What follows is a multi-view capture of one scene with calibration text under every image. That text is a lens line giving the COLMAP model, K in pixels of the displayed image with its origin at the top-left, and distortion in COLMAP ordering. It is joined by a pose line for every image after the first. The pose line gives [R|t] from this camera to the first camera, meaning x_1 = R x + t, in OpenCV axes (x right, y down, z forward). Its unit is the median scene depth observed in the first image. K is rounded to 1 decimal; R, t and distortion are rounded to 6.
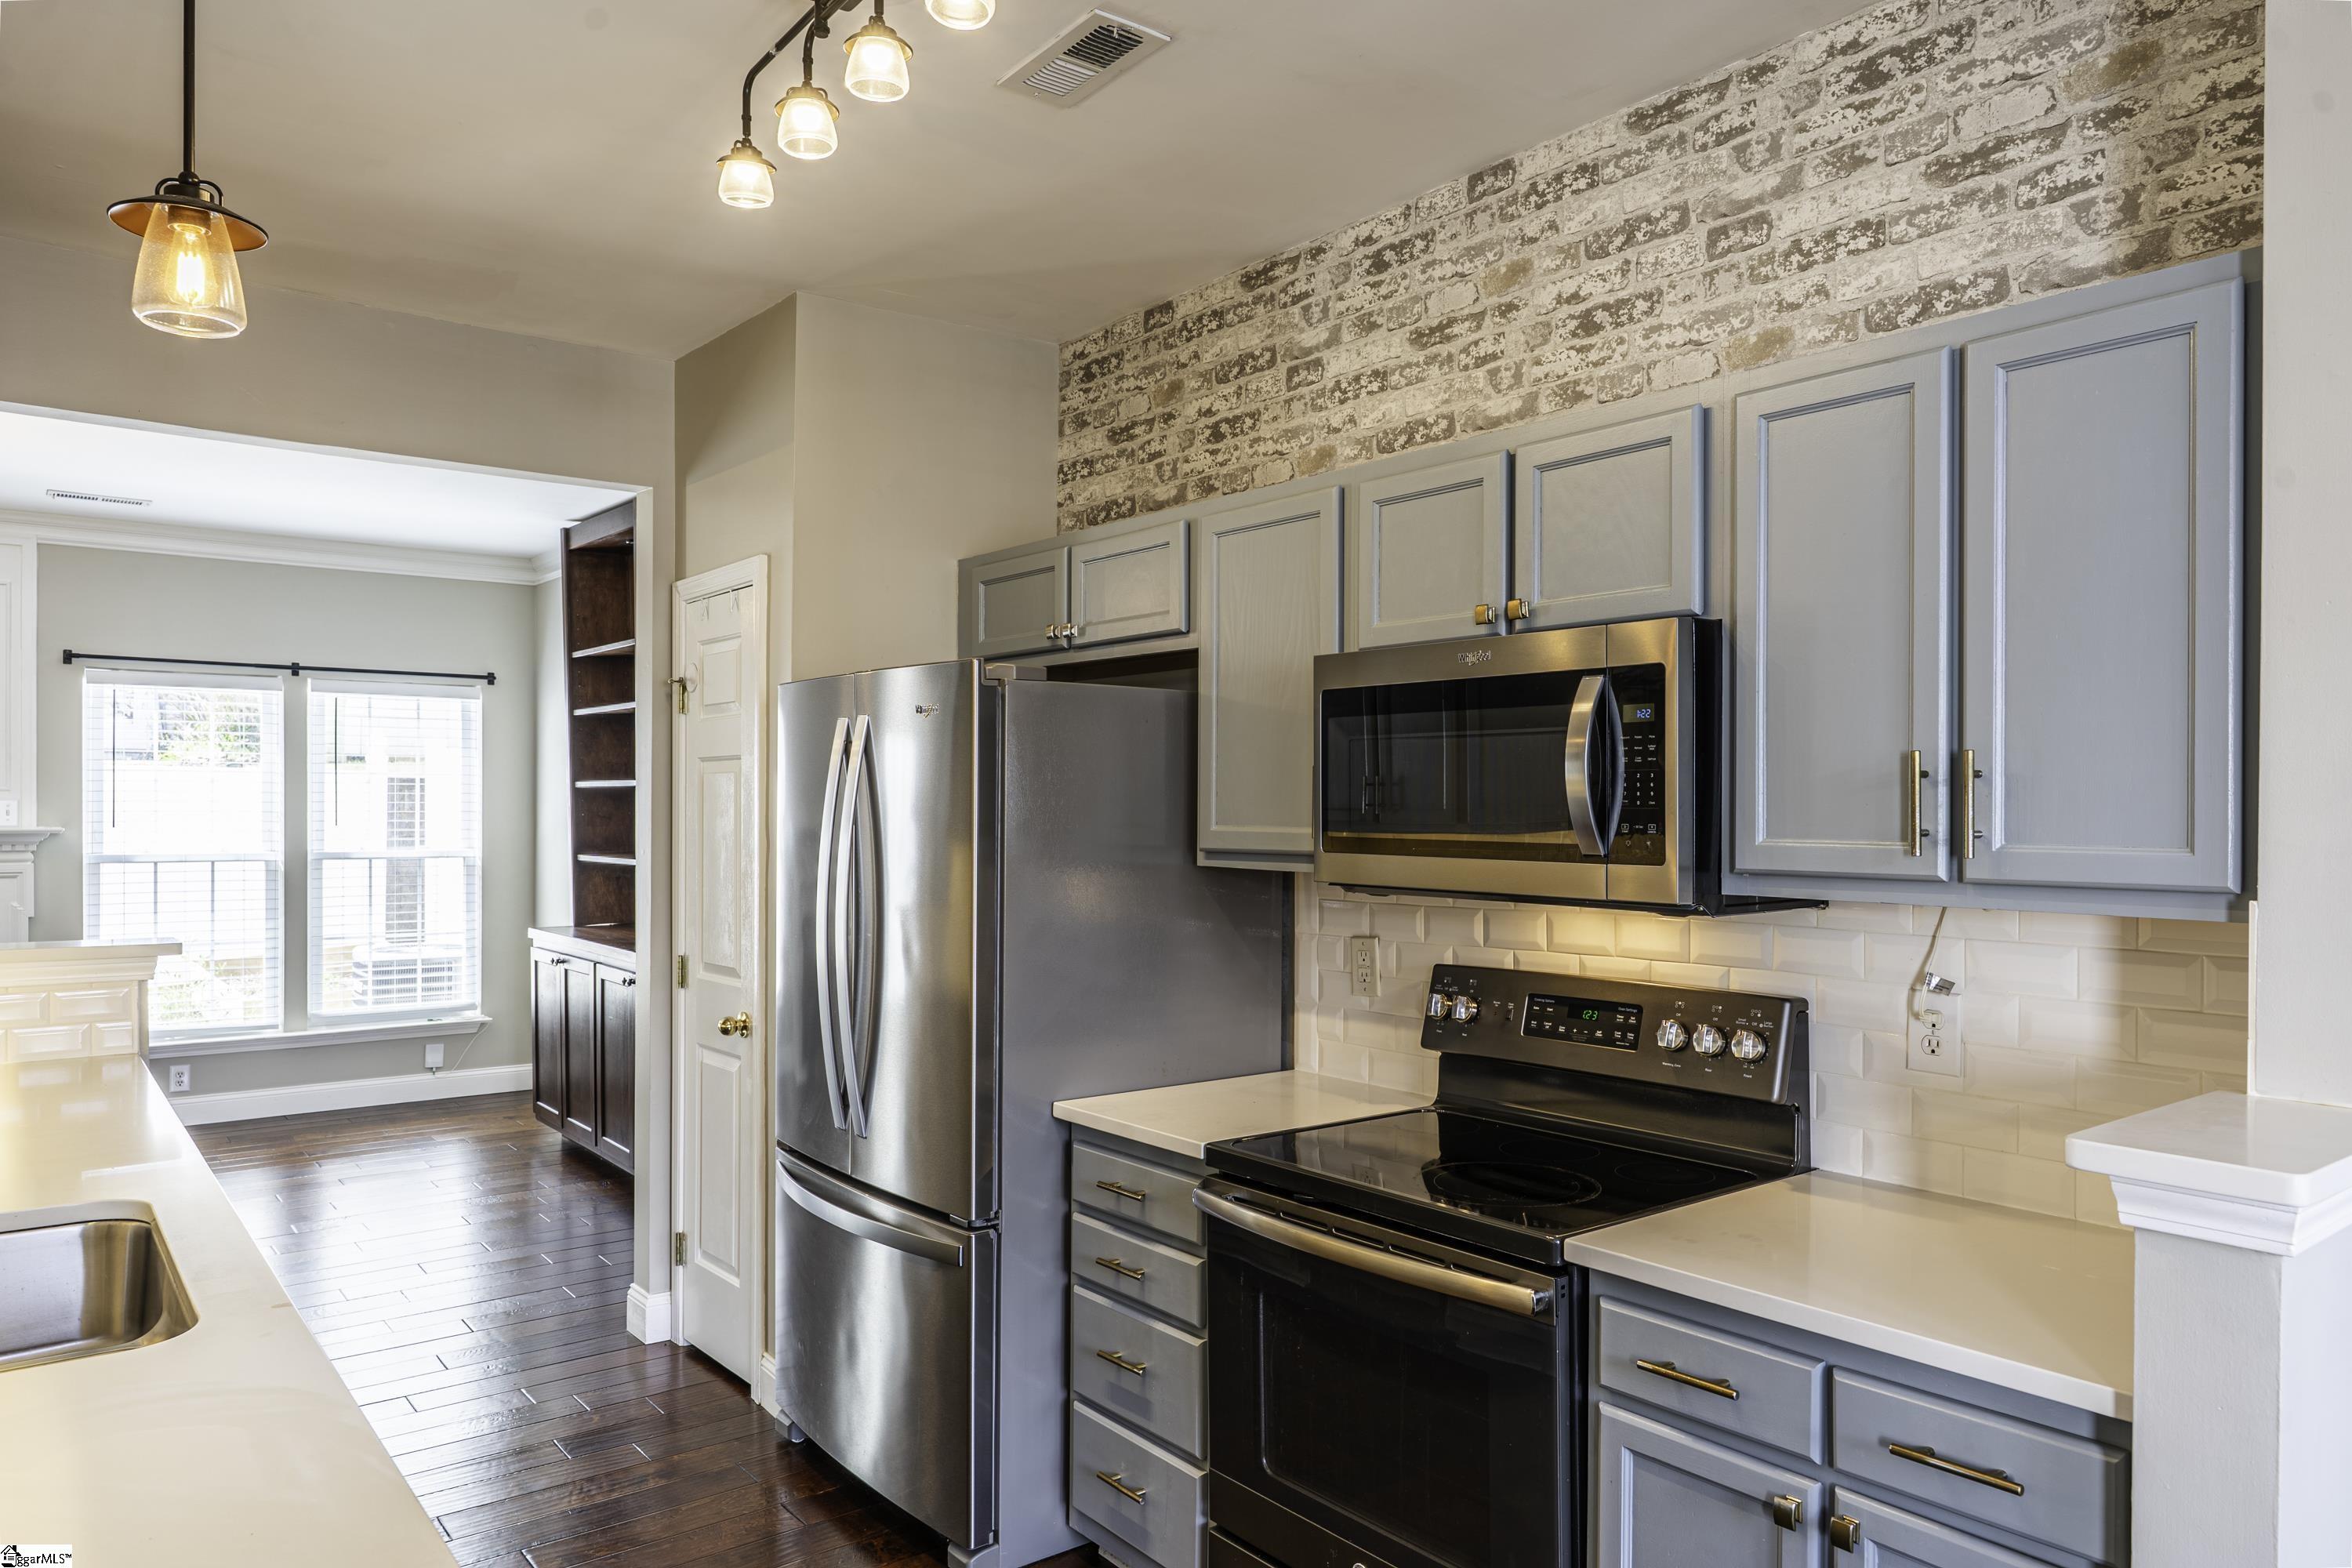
lens RADIAL K [[1537.0, 0, 1175.8], [0, 1537.0, 816.2], [0, 0, 1]] dist [-0.003977, 0.000527]
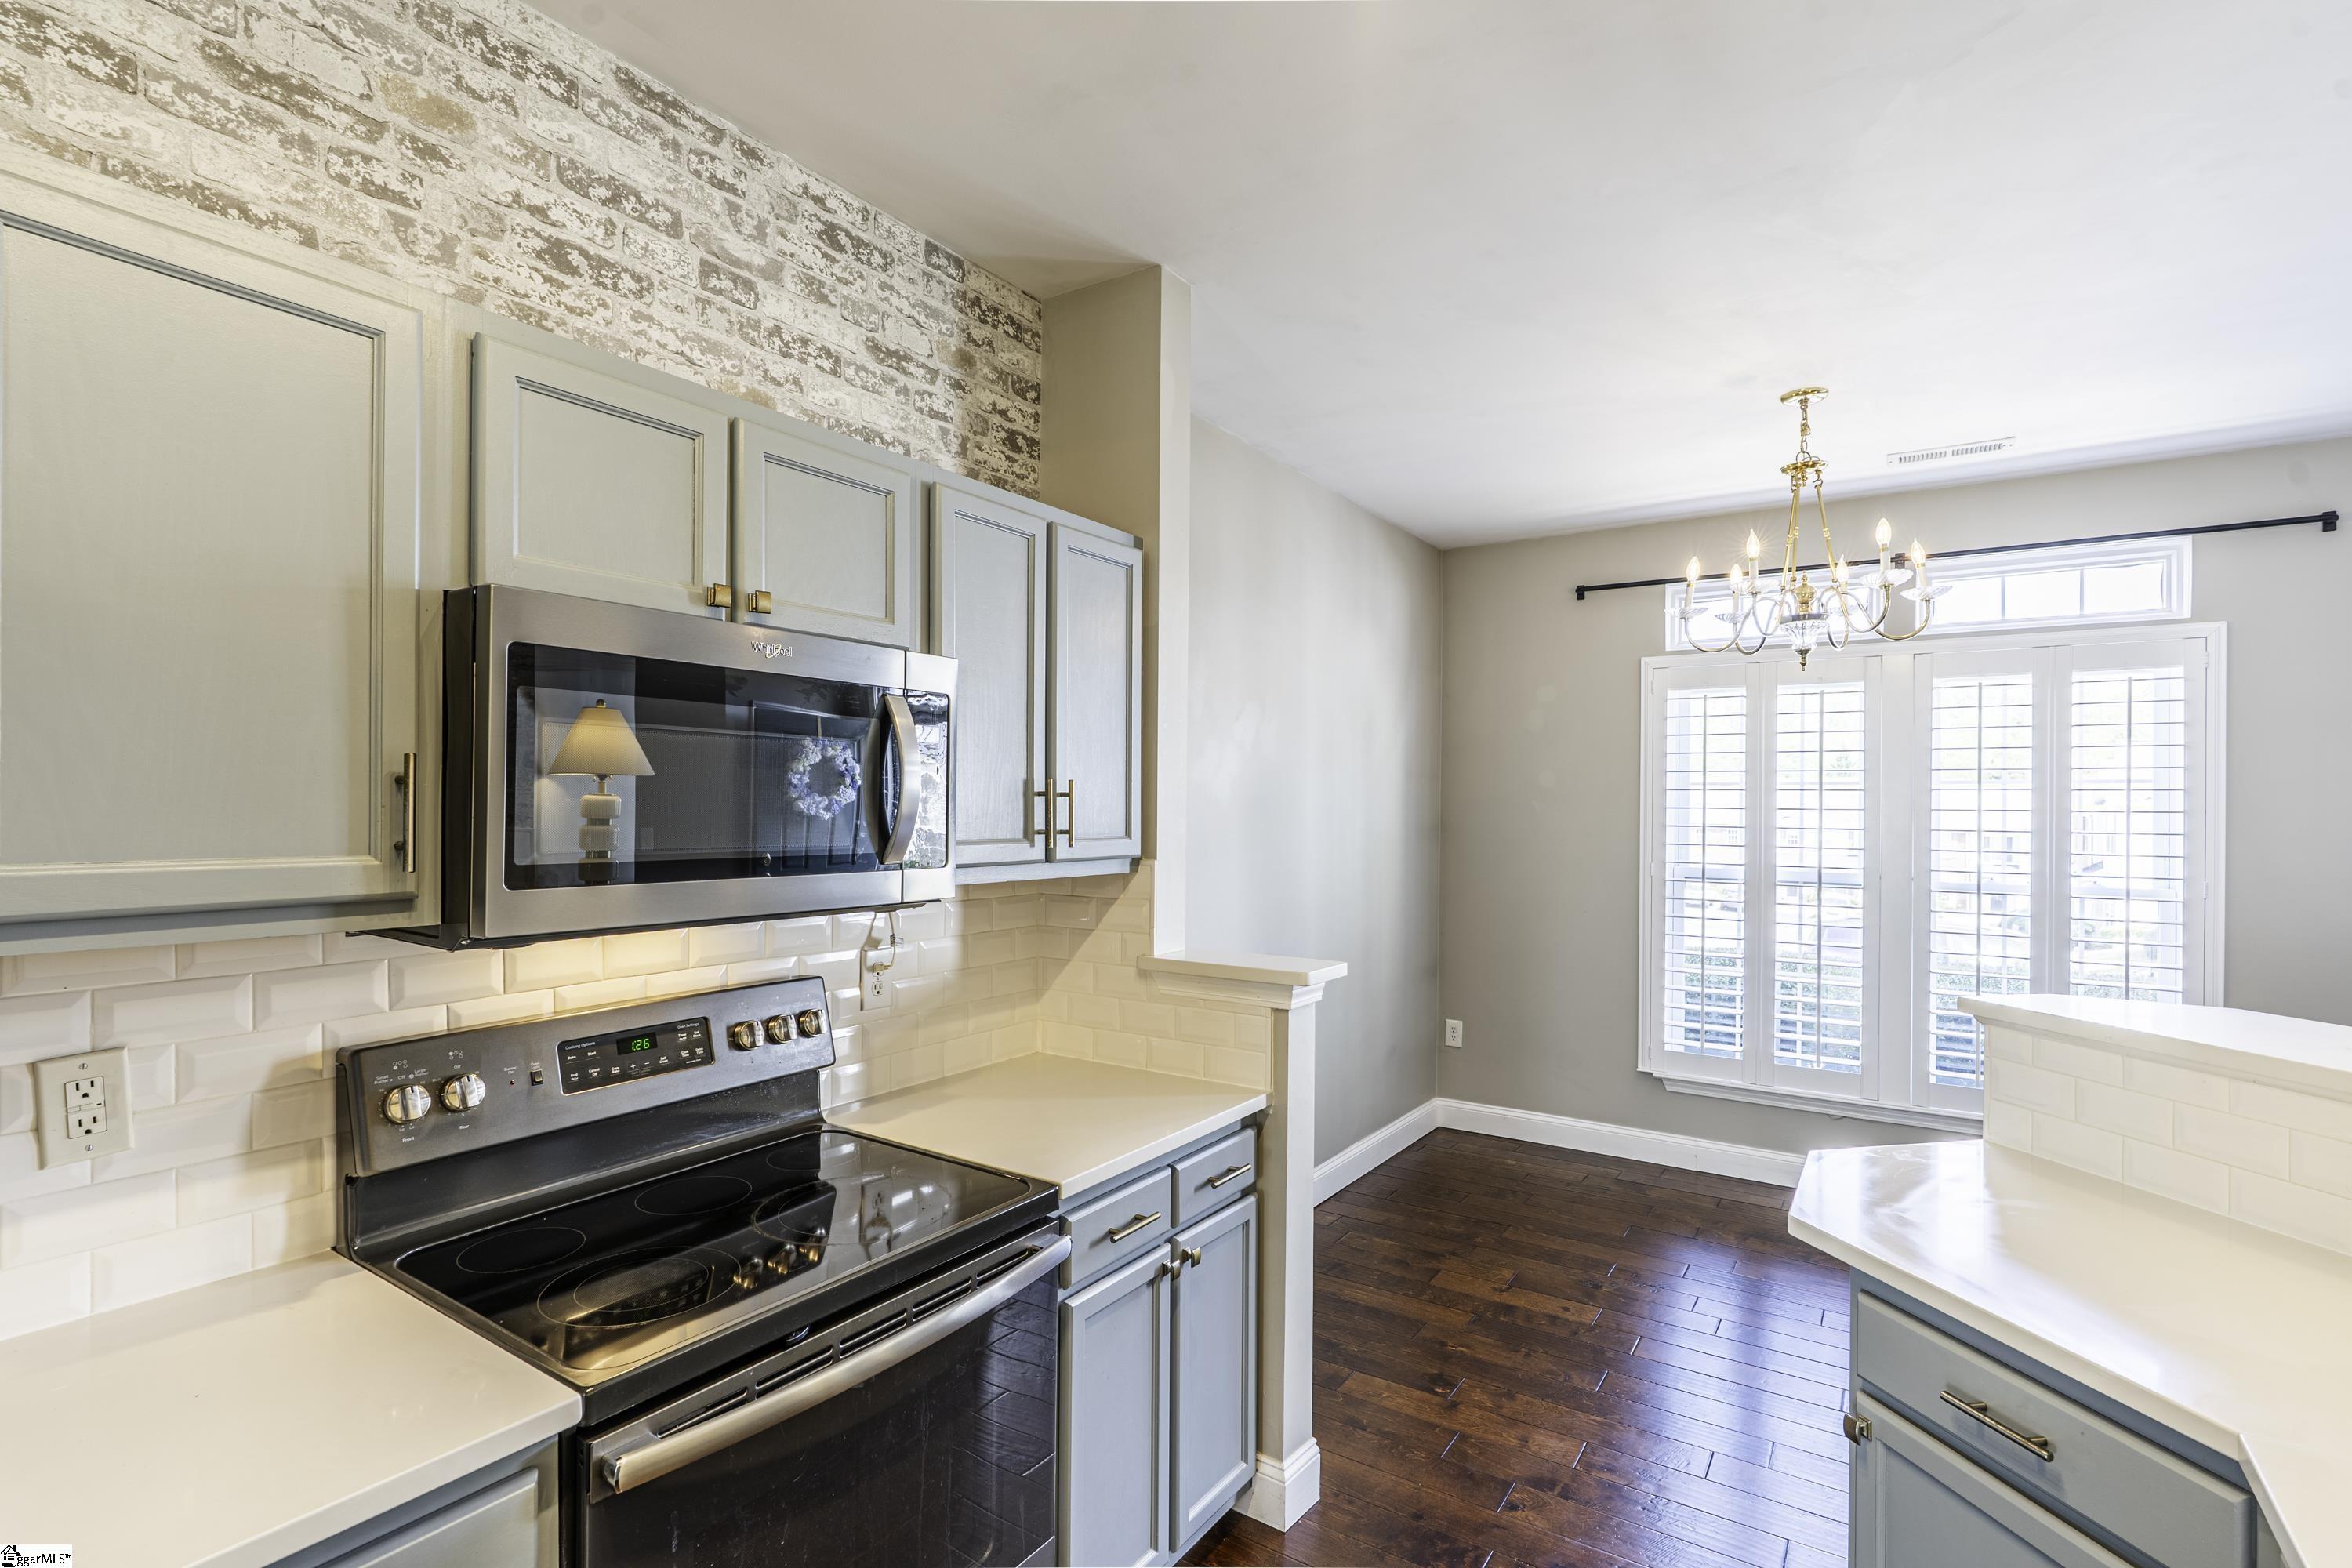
lens RADIAL K [[1109.1, 0, 1164.9], [0, 1109.1, 803.6], [0, 0, 1]] dist [-0.009654, 0.003557]
pose [[-0.302727, -0.003047, 0.953072, -0.377309], [-0.001963, 0.999995, 0.002573, -0.013191], [-0.953075, -0.001092, -0.302732, 0.761278]]
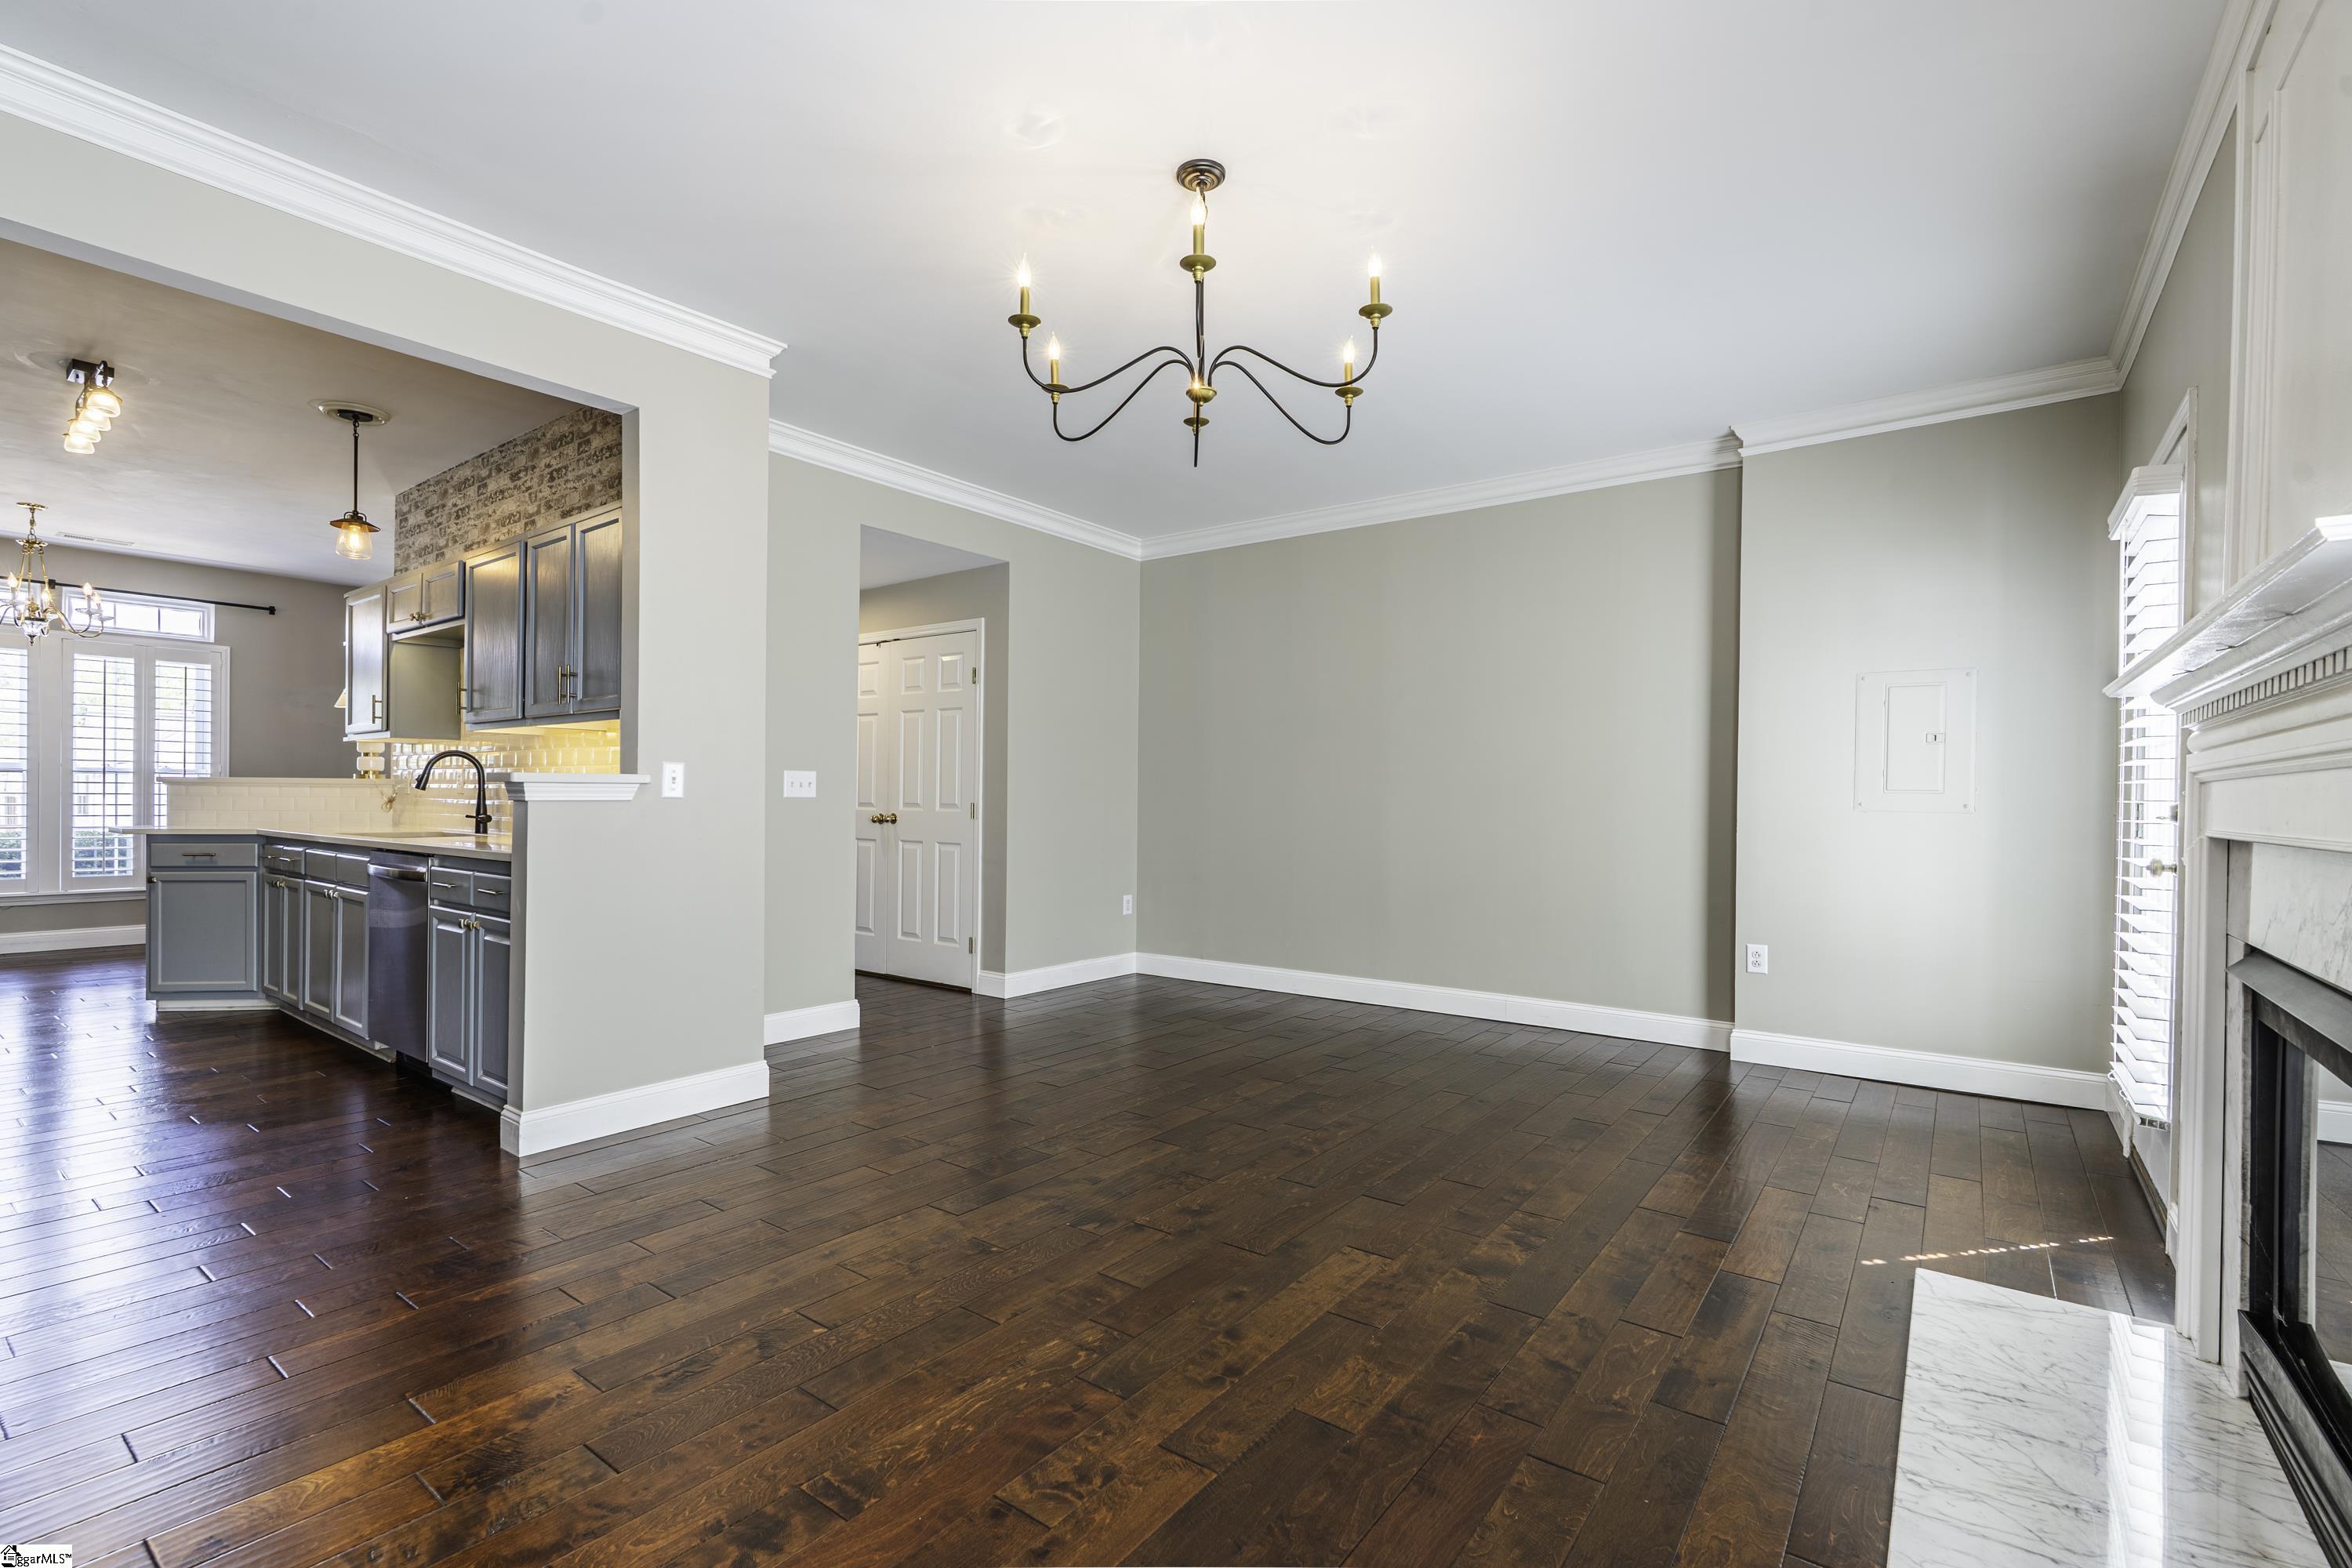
lens RADIAL K [[1054.0, 0, 1162.7], [0, 1054.0, 801.6], [0, 0, 1]] dist [-0.010307, 0.003188]
pose [[-0.967273, -0.013120, -0.253398, -1.094648], [-0.015902, 0.999834, 0.008935, 0.099398], [0.253239, 0.012672, -0.967321, 2.255347]]
